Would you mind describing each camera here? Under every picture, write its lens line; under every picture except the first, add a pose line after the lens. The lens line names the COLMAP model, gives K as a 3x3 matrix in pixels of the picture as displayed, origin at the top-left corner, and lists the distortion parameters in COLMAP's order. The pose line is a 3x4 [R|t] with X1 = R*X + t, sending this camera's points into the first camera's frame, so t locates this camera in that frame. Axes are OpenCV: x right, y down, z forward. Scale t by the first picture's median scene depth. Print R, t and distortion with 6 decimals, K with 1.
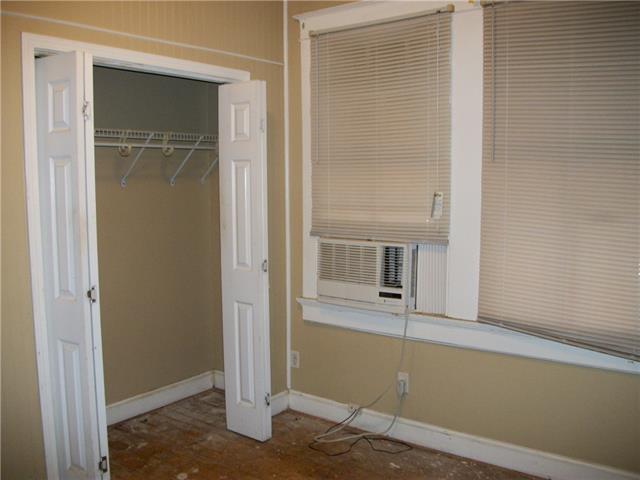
lens RADIAL K [[606.4, 0, 320.0], [0, 606.4, 240.0], [0, 0, 1]] dist [-0.126923, 0.016000]
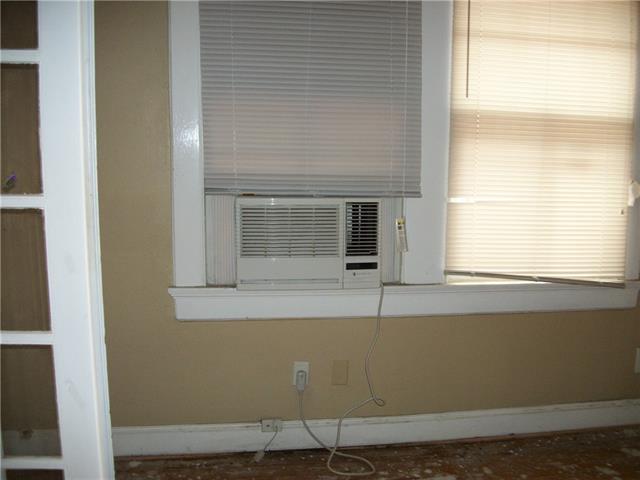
lens RADIAL K [[606.4, 0, 320.0], [0, 606.4, 240.0], [0, 0, 1]] dist [-0.126923, 0.016000]
pose [[0.704059, -0.085508, 0.704974, -0.457597], [0.051227, 0.996253, 0.069678, 0.001776], [-0.708291, -0.012944, 0.705802, 0.488405]]
